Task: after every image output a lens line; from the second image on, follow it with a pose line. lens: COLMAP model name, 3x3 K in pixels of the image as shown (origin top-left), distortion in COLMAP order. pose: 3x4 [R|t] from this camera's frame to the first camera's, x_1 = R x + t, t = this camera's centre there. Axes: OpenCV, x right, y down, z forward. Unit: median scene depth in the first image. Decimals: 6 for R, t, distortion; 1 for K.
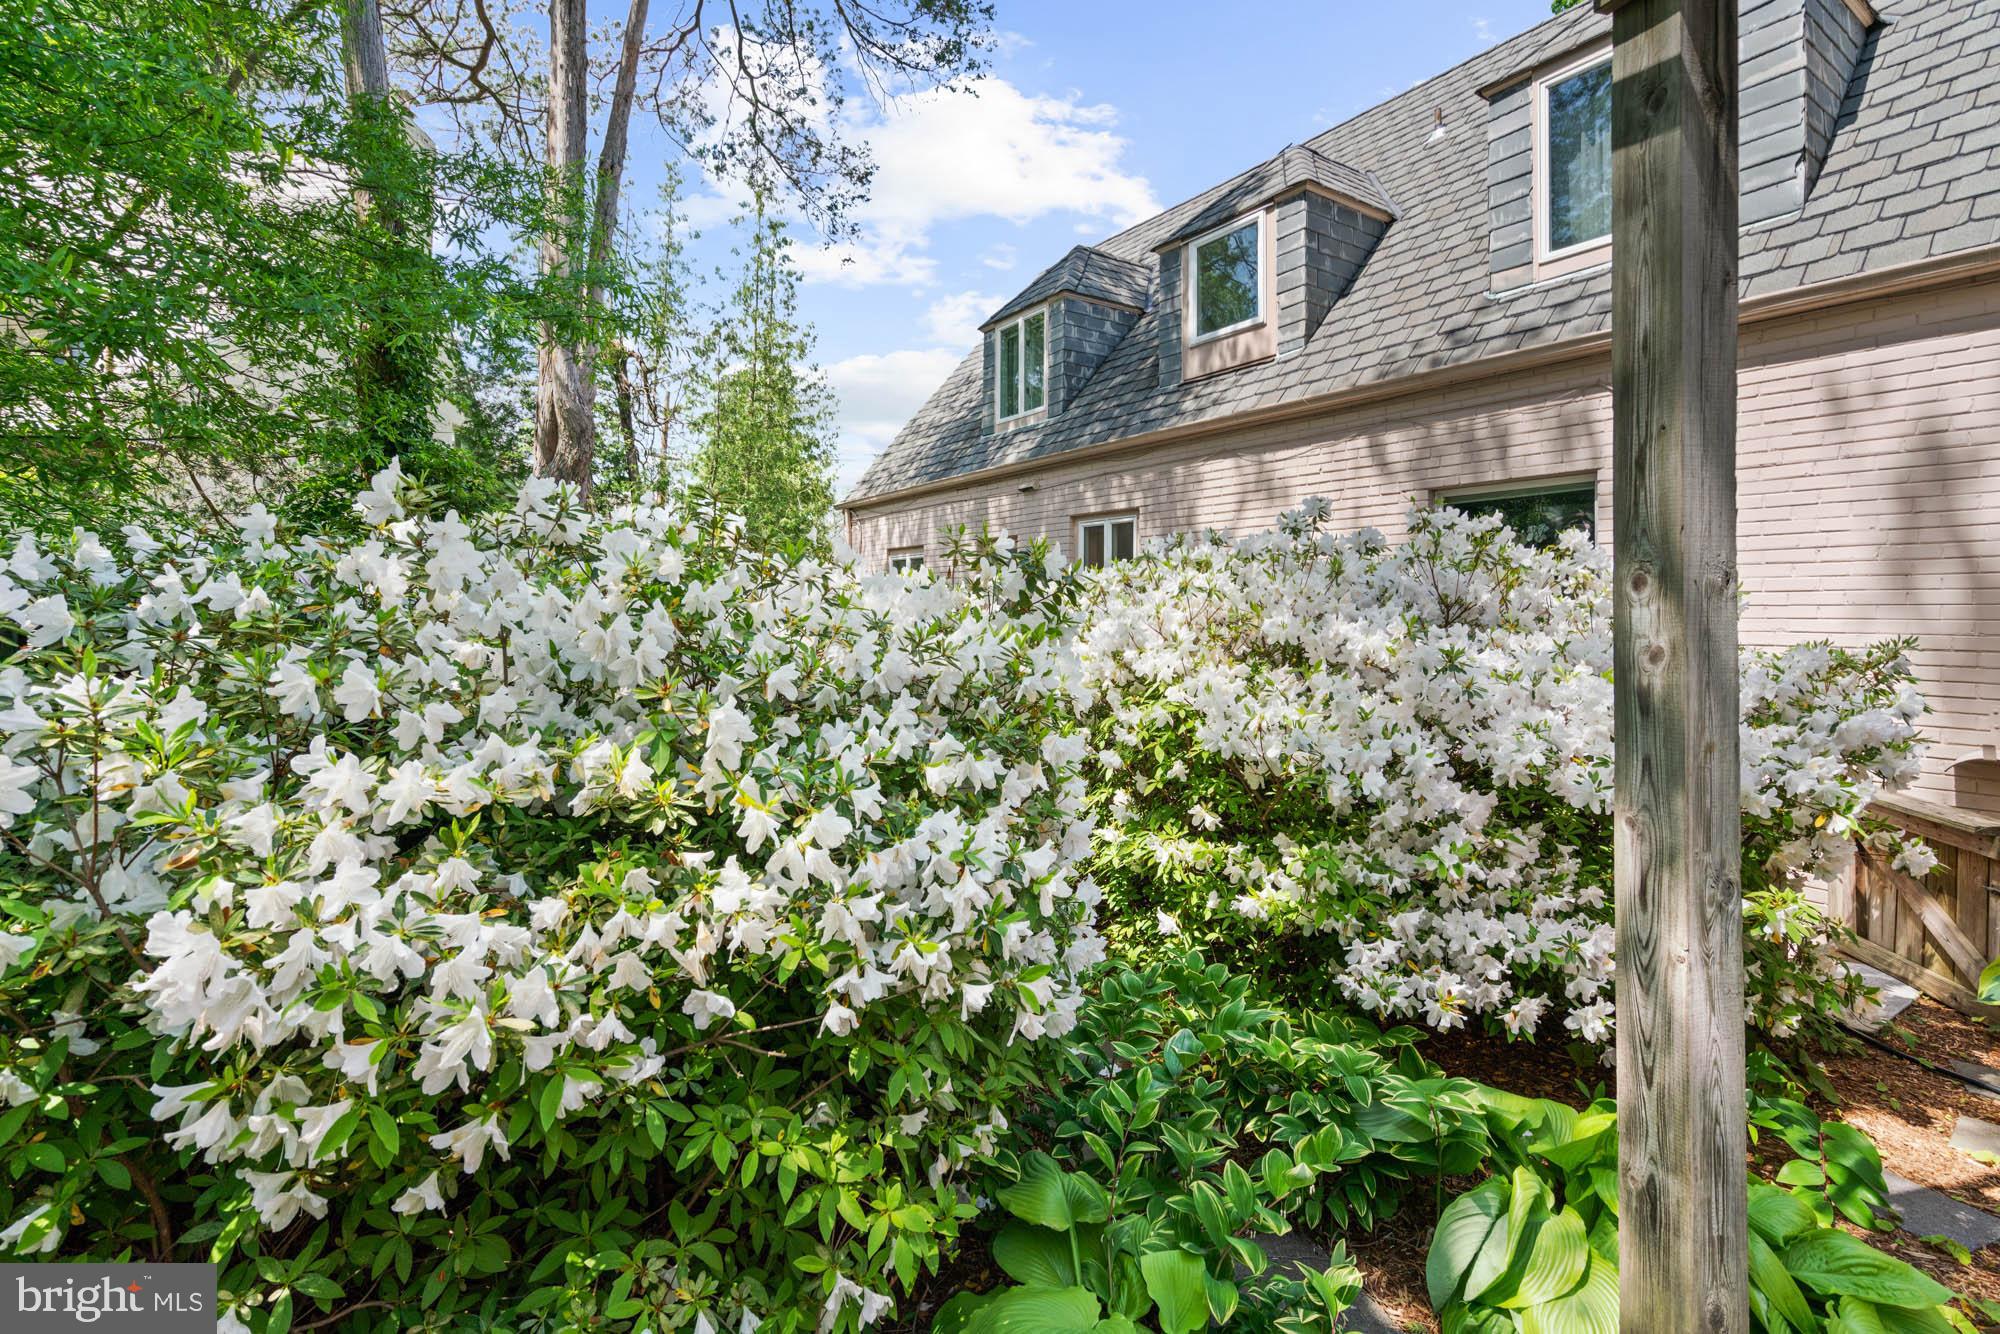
lens RADIAL K [[926.6, 0, 988.3], [0, 926.6, 601.7], [0, 0, 1]] dist [-0.008571, 0.000039]
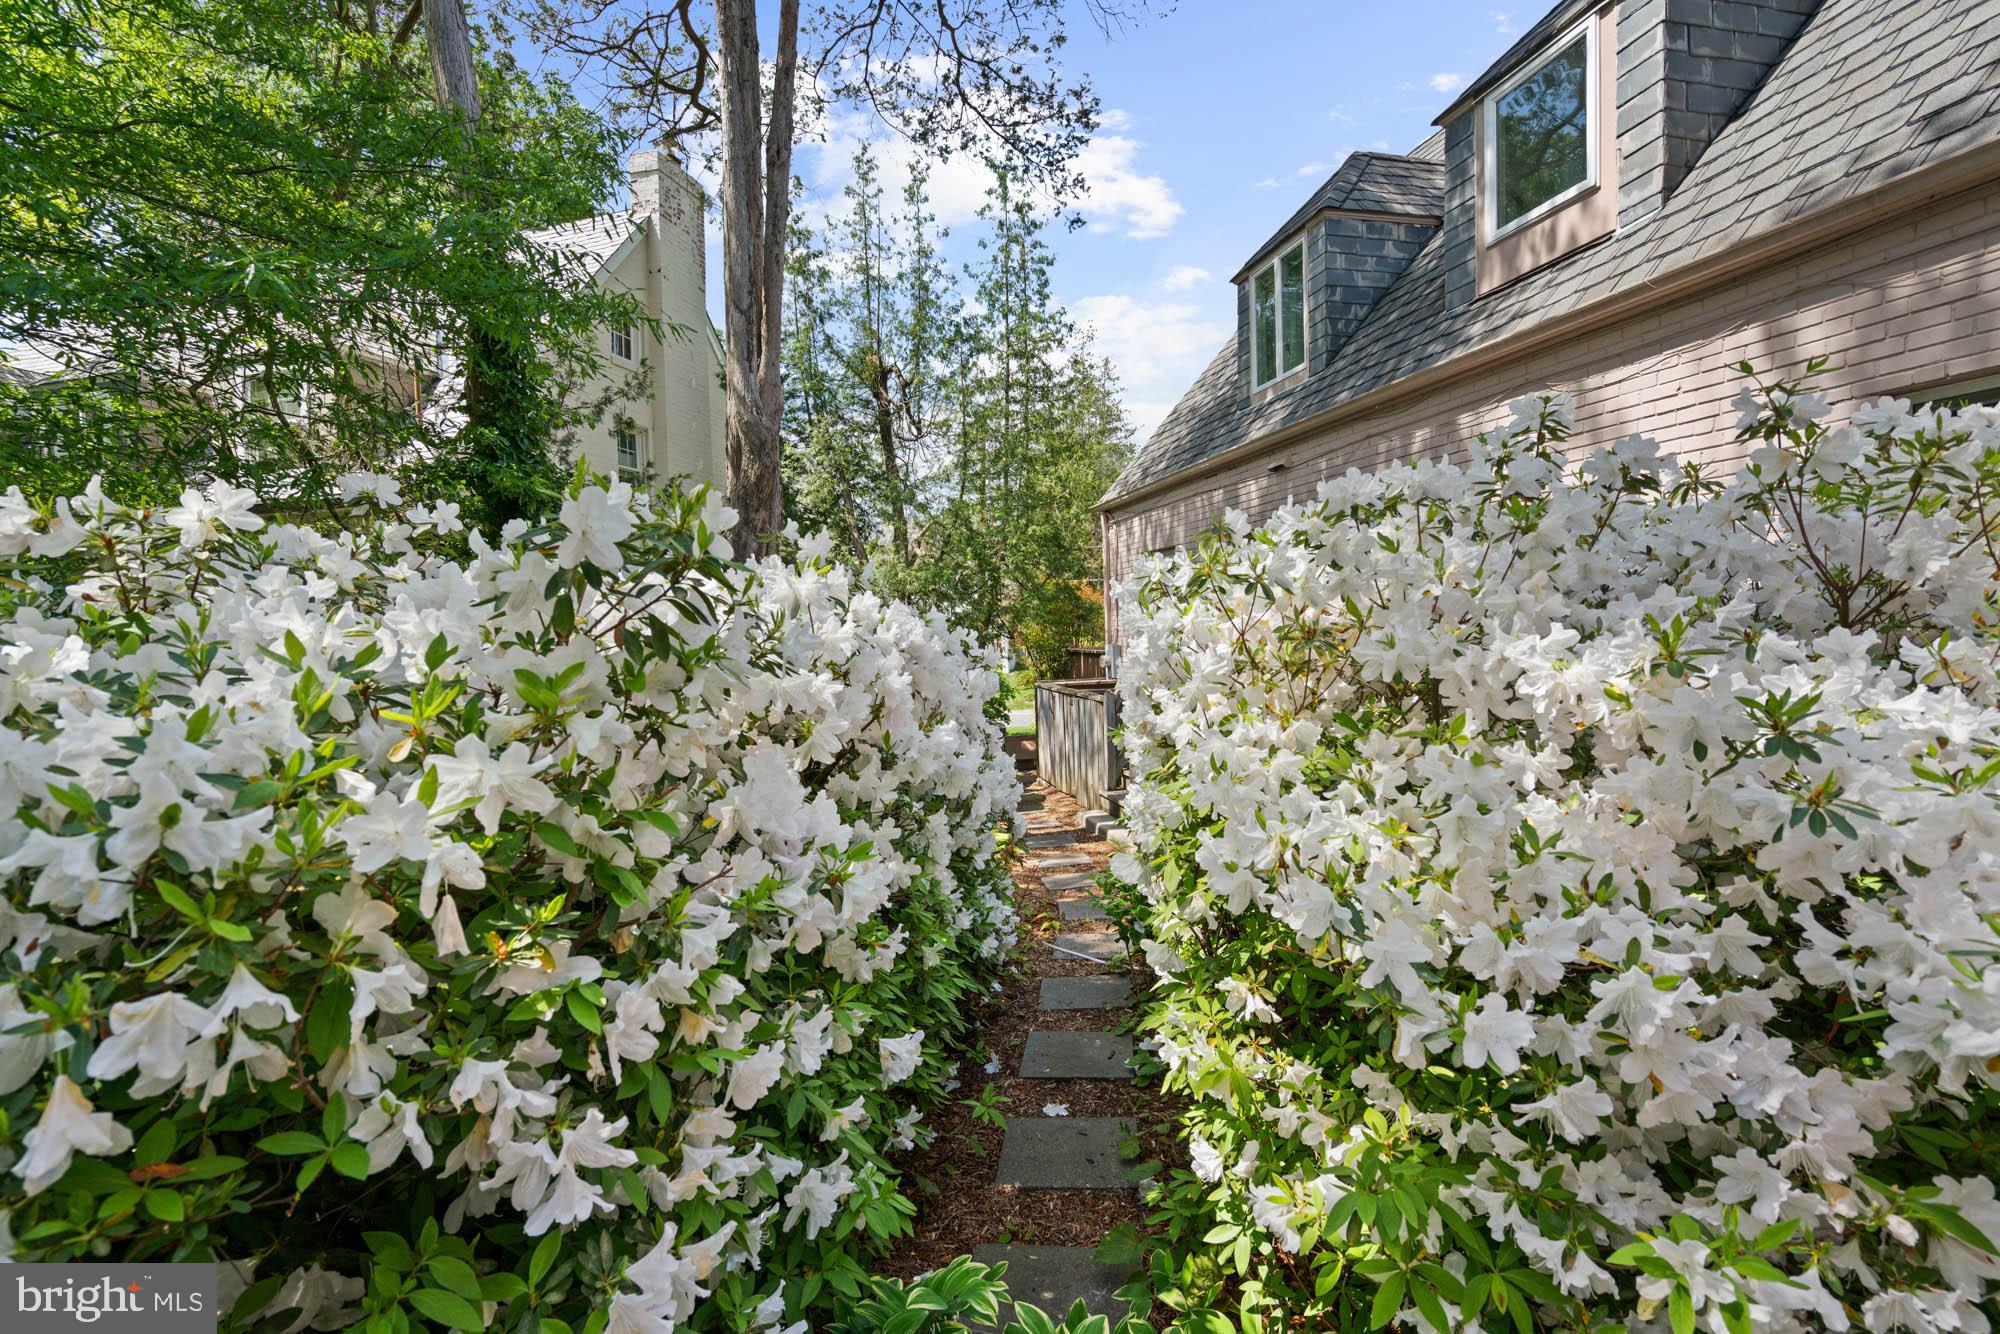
lens RADIAL K [[930.0, 0, 995.0], [0, 930.0, 665.3], [0, 0, 1]] dist [0.000176, 0.000796]
pose [[0.936904, -0.015755, -0.349231, 0.268984], [0.035384, 0.998127, 0.049896, 0.004823], [0.347791, -0.059105, 0.935707, 0.419683]]
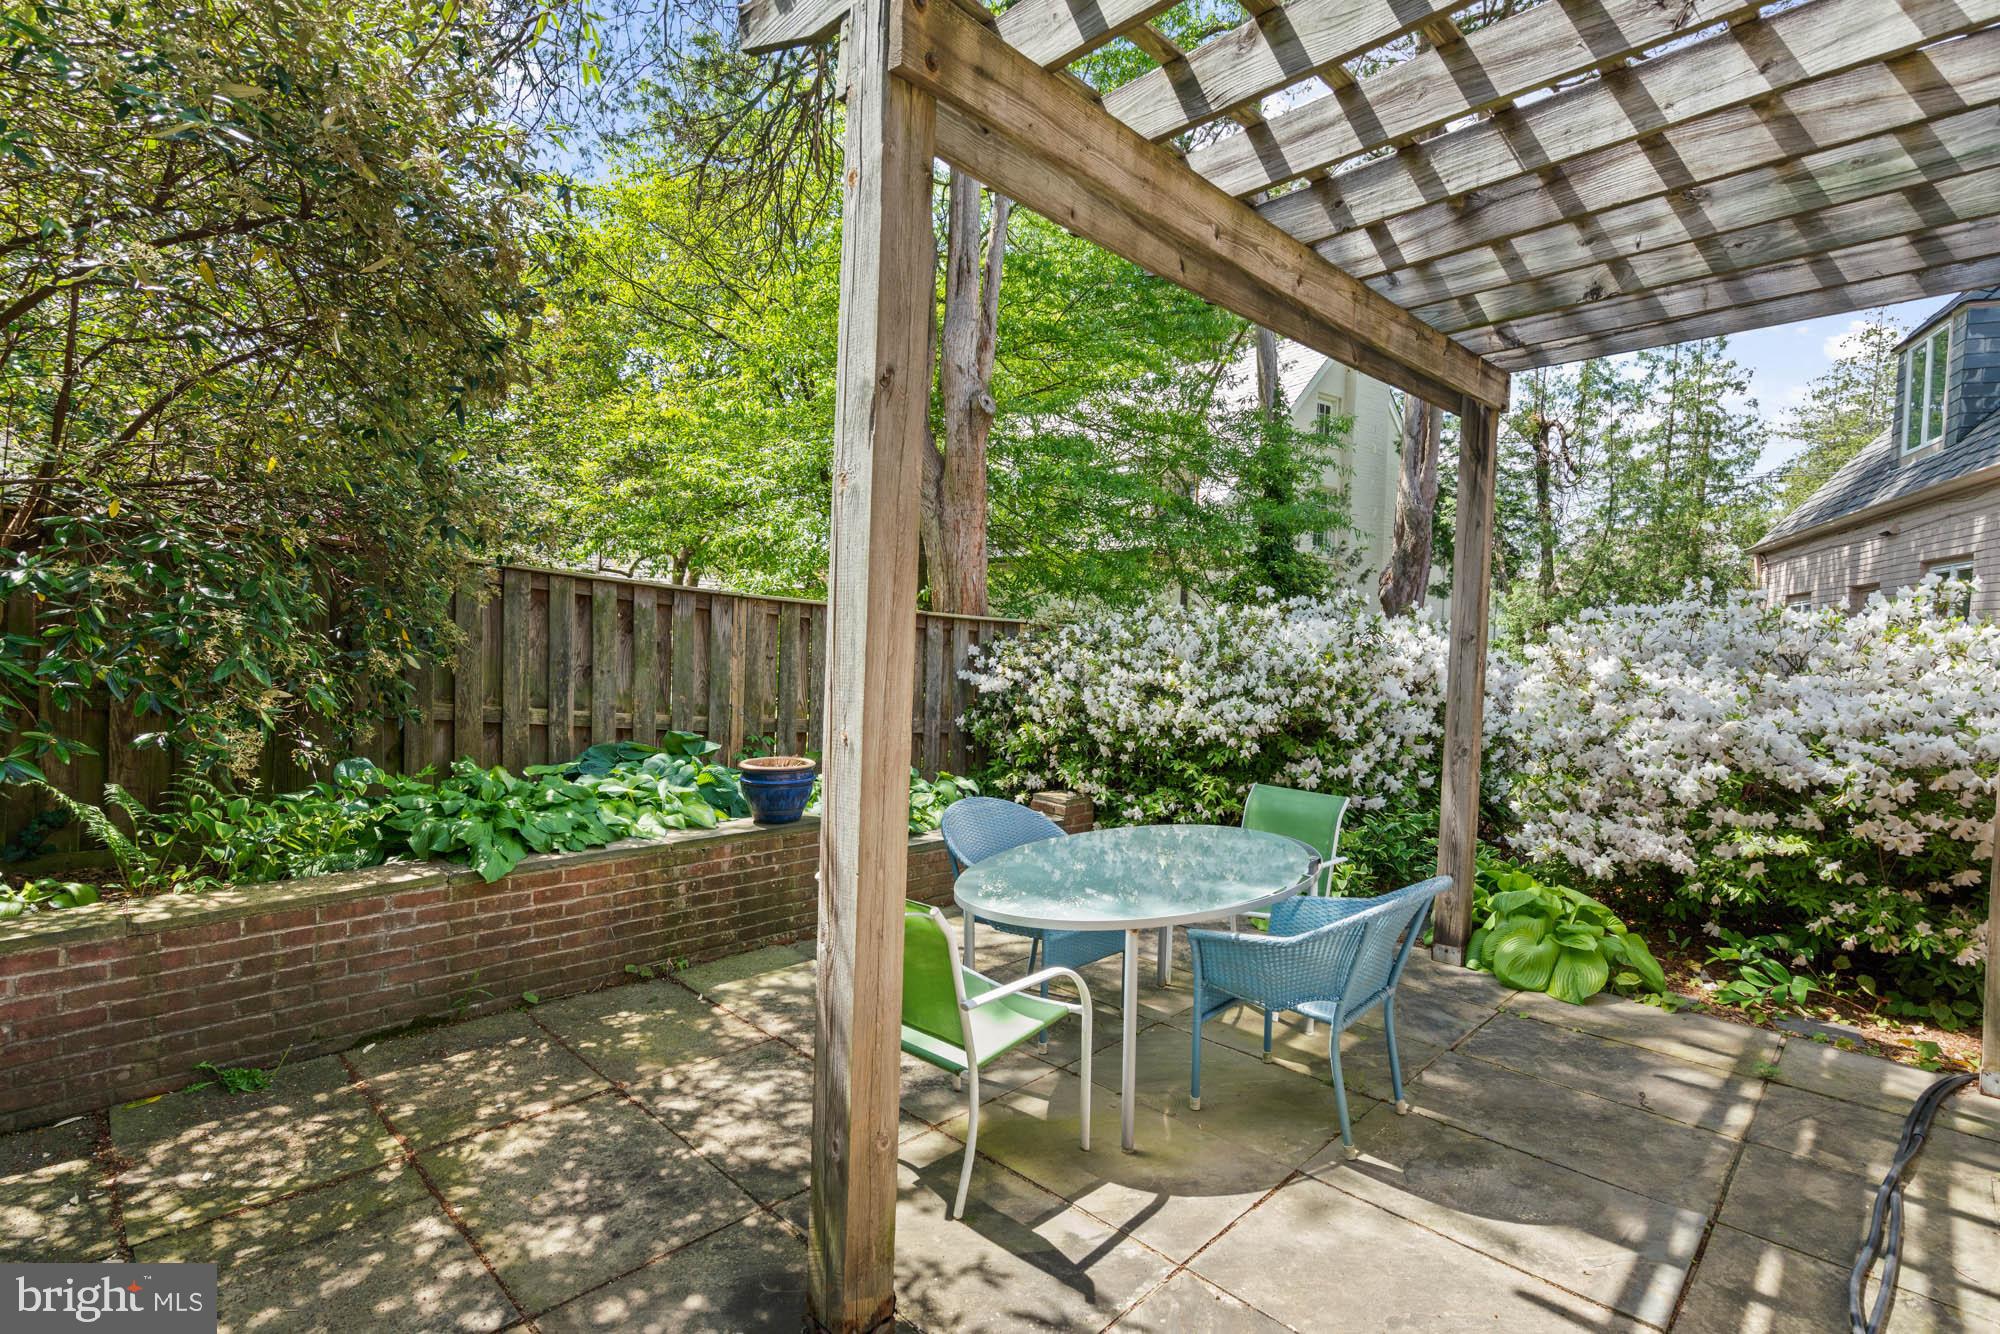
lens RADIAL K [[941.3, 0, 1000.0], [0, 941.3, 667.0], [0, 0, 1]] dist [-0.008687, 0.000044]
pose [[0.518674, 0.044905, -0.853792, 1.140111], [-0.022835, 0.998991, 0.038669, -0.006396], [0.854667, -0.000560, 0.519176, -0.752704]]
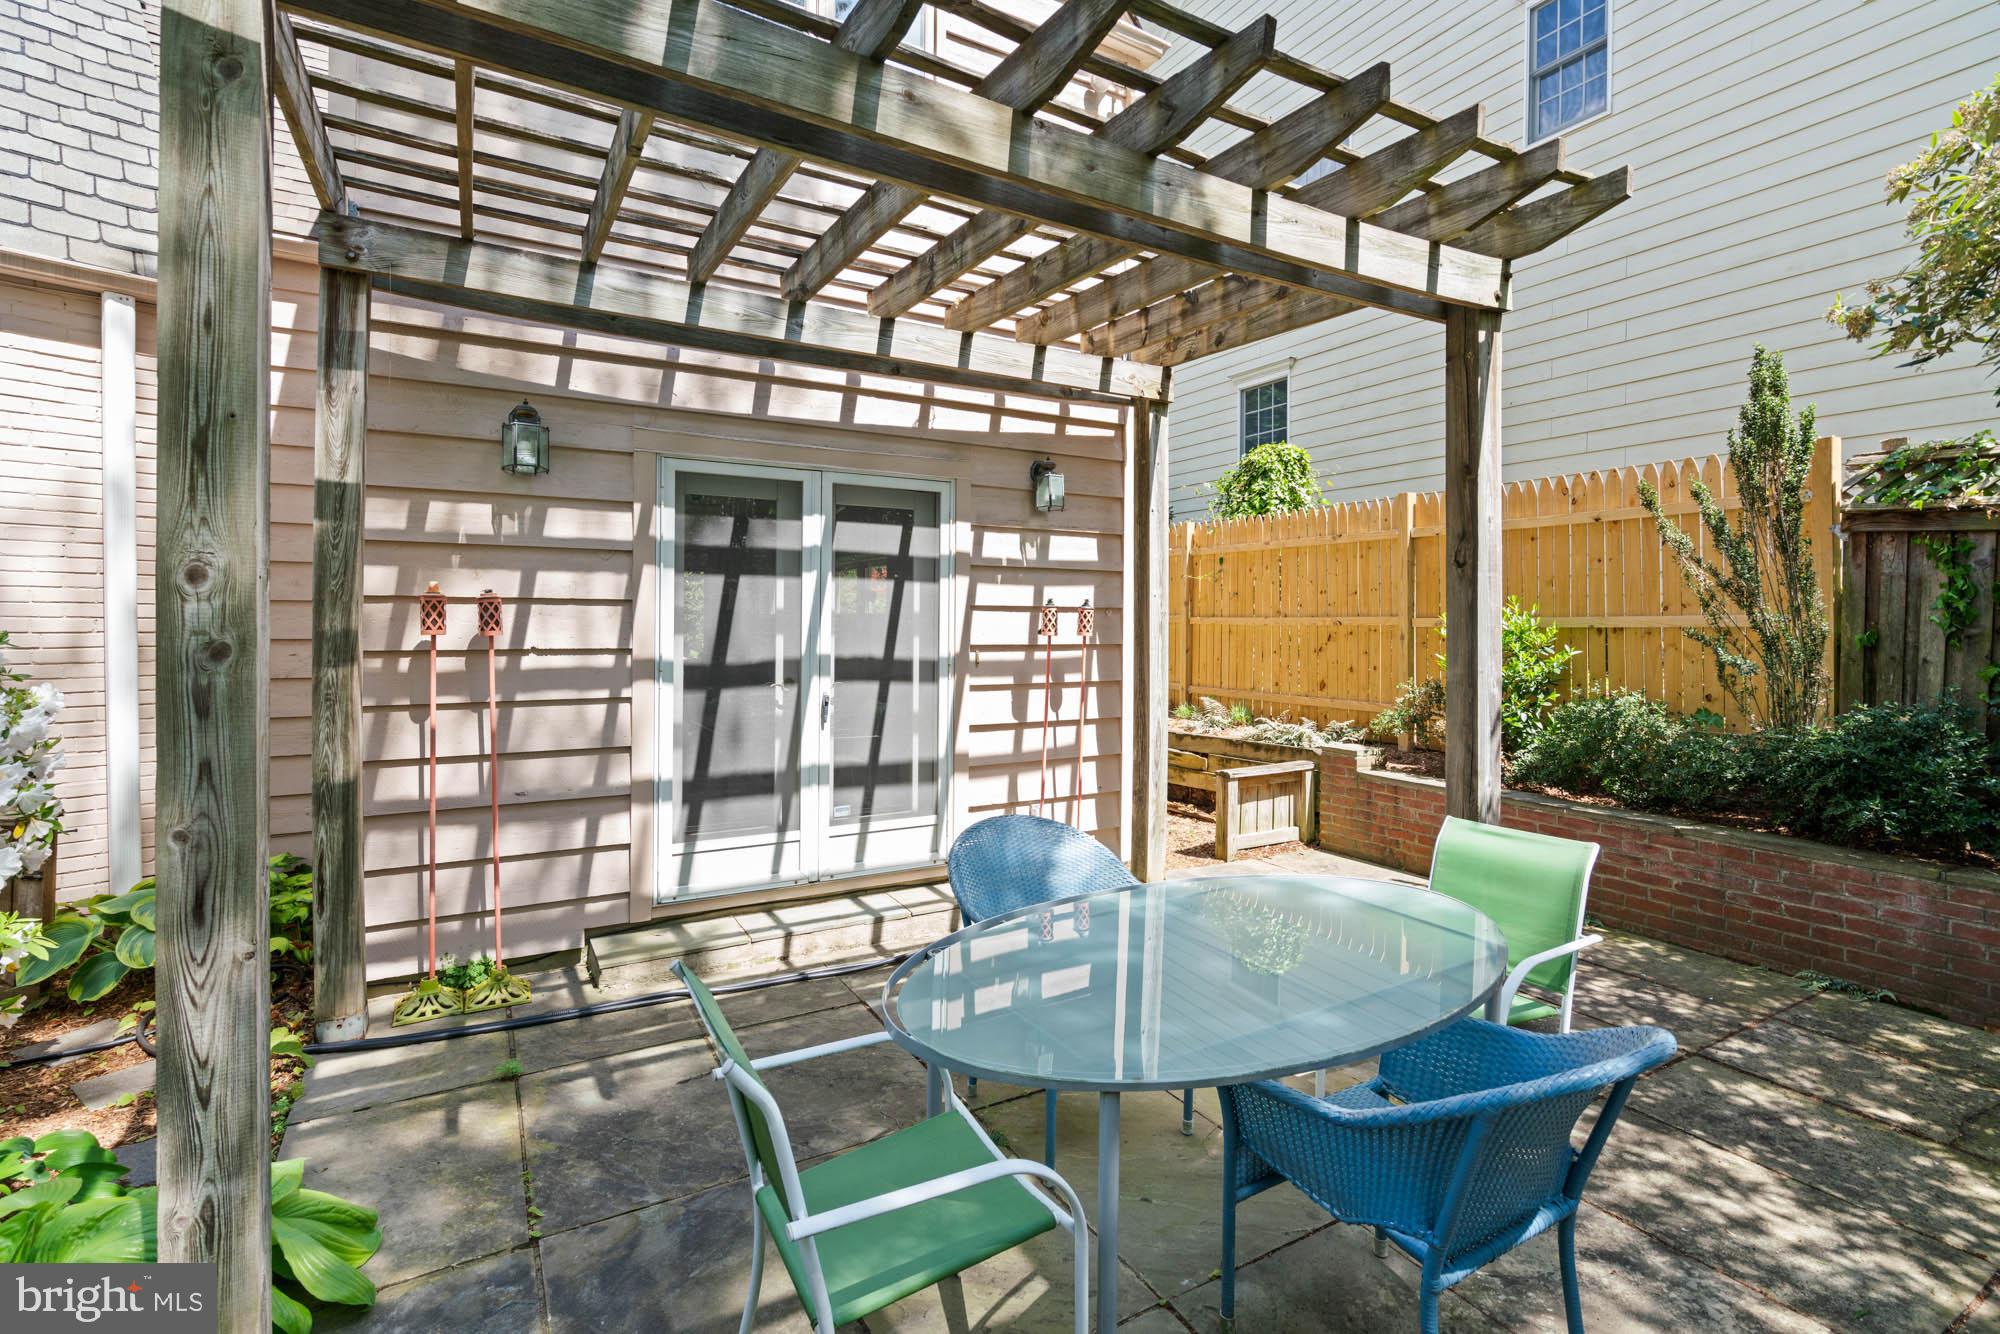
lens RADIAL K [[929.9, 0, 992.7], [0, 929.9, 626.5], [0, 0, 1]] dist [0.001866, 0.000282]
pose [[-0.260590, -0.017338, 0.965294, -0.202507], [-0.017133, 0.999764, 0.013332, -0.001675], [-0.965298, -0.013064, -0.260825, 0.229121]]
